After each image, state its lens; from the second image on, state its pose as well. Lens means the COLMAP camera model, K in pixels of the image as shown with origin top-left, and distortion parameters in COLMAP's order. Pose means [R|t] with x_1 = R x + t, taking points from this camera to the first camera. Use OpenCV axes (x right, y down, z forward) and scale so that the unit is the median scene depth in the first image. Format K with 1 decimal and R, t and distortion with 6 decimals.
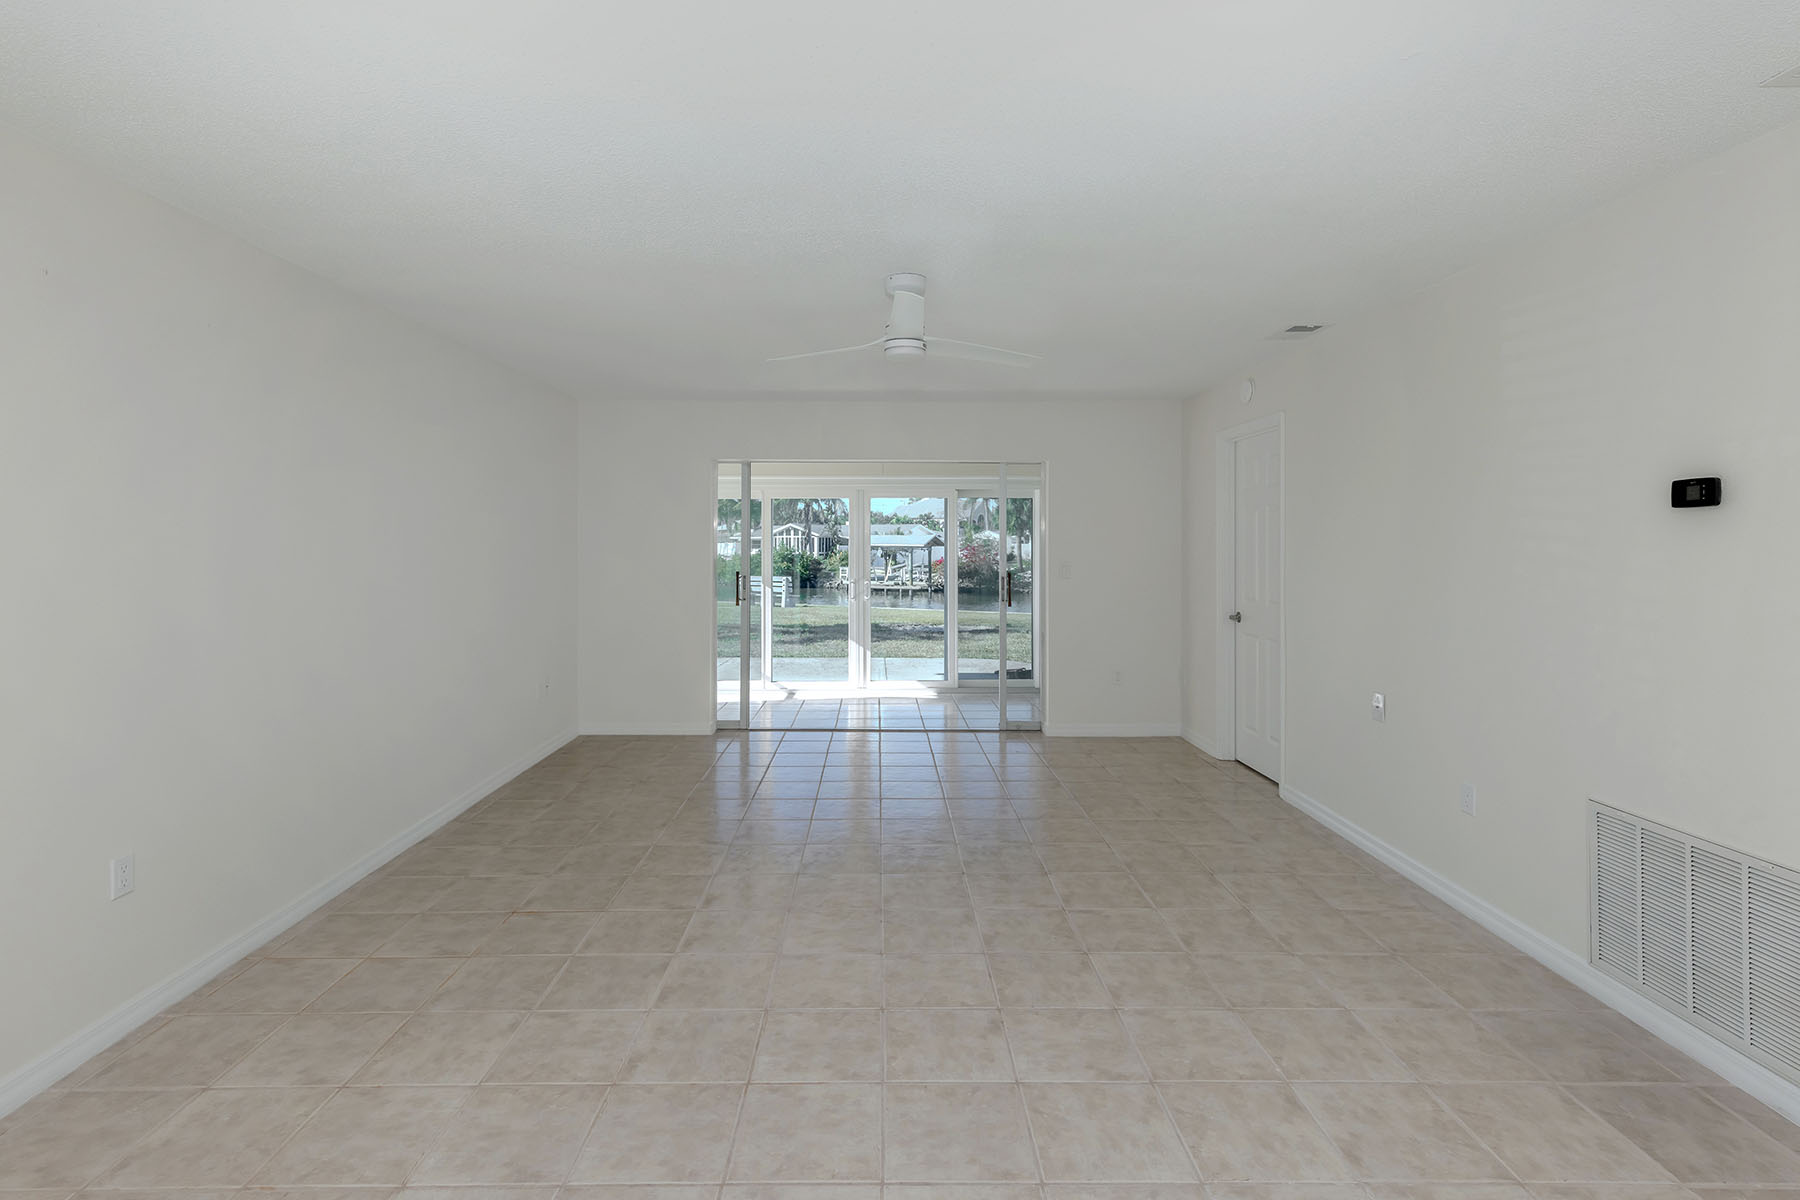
lens RADIAL K [[847.8, 0, 851.9], [0, 847.8, 531.2], [0, 0, 1]] dist [0.003103, -0.001378]
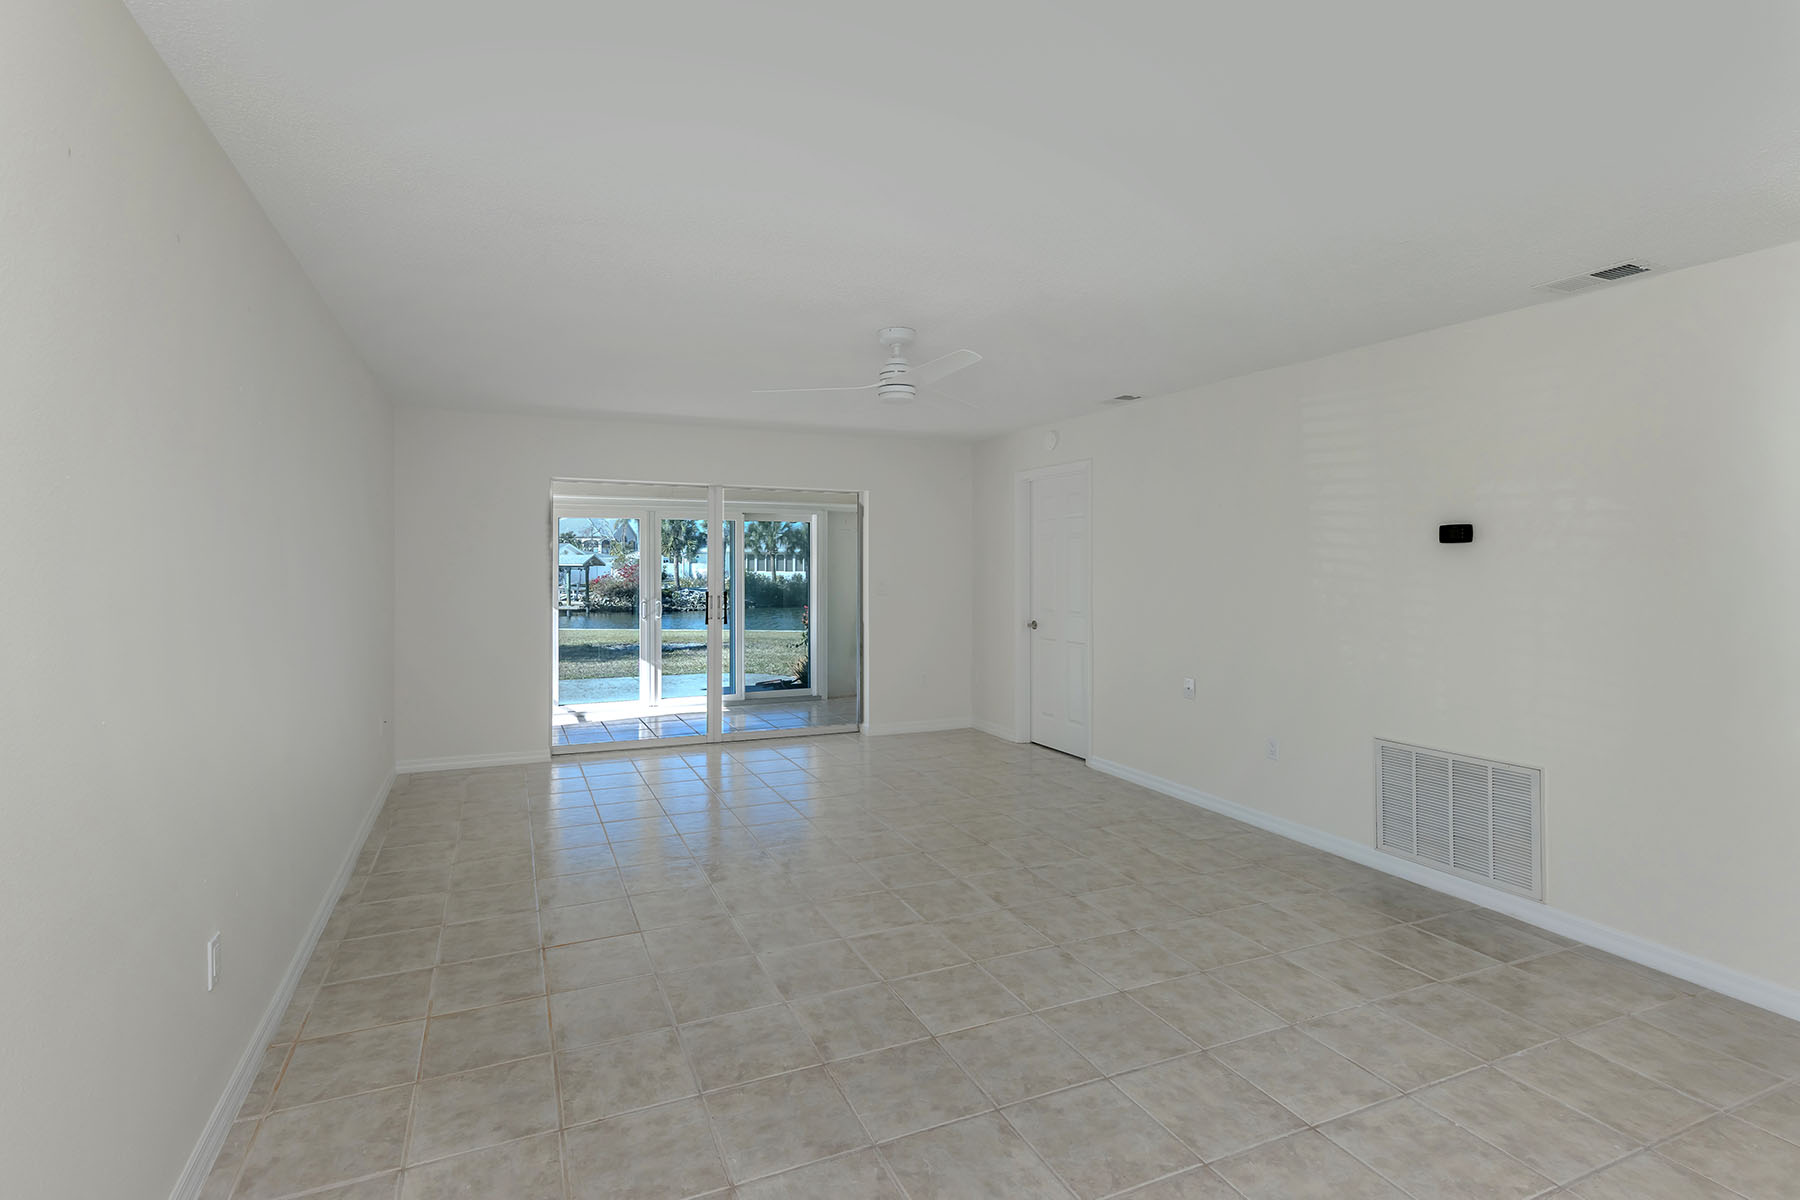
lens RADIAL K [[853.3, 0, 742.8], [0, 853.3, 546.9], [0, 0, 1]] dist [0.000937, -0.001021]
pose [[0.930995, 0.006035, 0.364983, -0.548636], [-0.004831, 0.999979, -0.004211, -0.005258], [-0.365001, 0.002158, 0.931005, 0.011804]]
